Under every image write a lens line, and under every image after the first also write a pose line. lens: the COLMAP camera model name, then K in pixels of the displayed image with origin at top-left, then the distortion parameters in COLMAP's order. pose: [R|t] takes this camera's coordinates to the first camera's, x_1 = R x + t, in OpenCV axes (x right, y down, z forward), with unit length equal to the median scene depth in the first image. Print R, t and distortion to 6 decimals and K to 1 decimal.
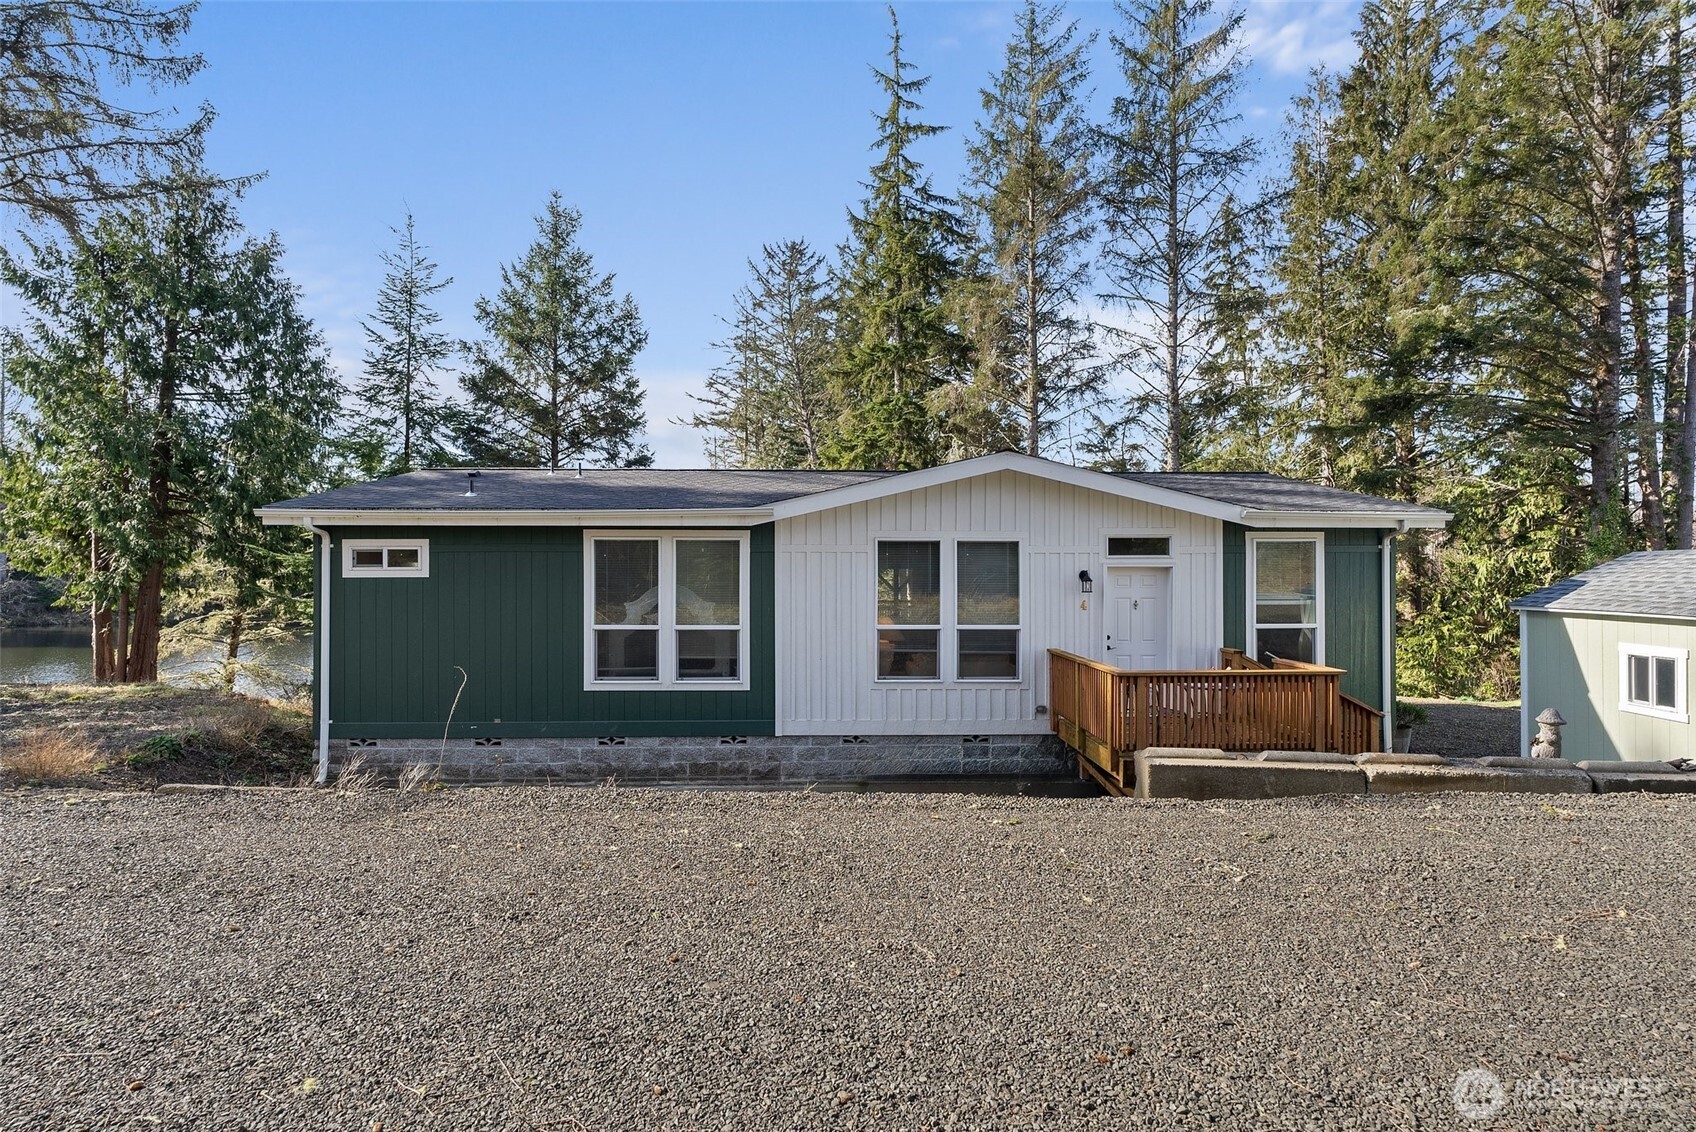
lens RADIAL K [[771.2, 0, 844.0], [0, 771.2, 564.8], [0, 0, 1]] dist [0.001317, -0.000507]
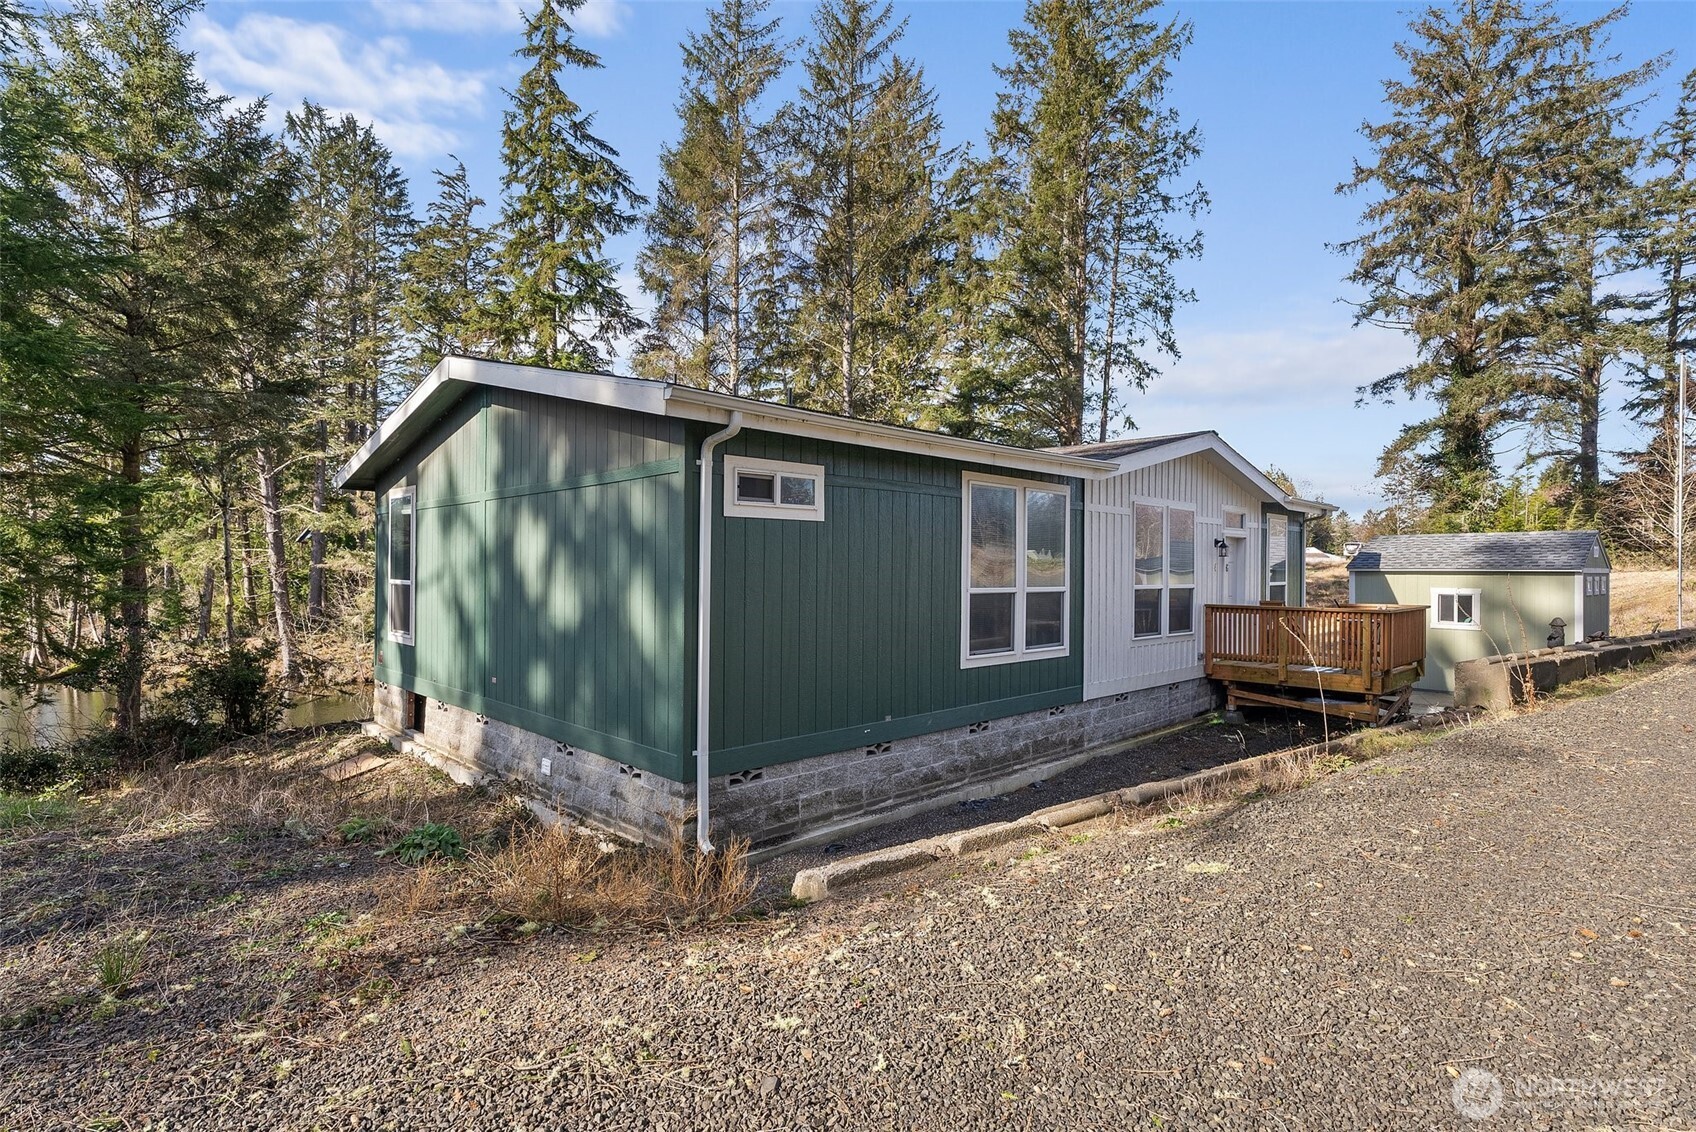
lens RADIAL K [[771.2, 0, 849.0], [0, 771.2, 569.3], [0, 0, 1]] dist [0.001317, -0.000507]
pose [[0.779497, 0.000483, 0.626405, -0.936903], [-0.011827, 0.999833, 0.013947, 0.047897], [-0.626294, -0.018280, 0.779373, 0.442909]]
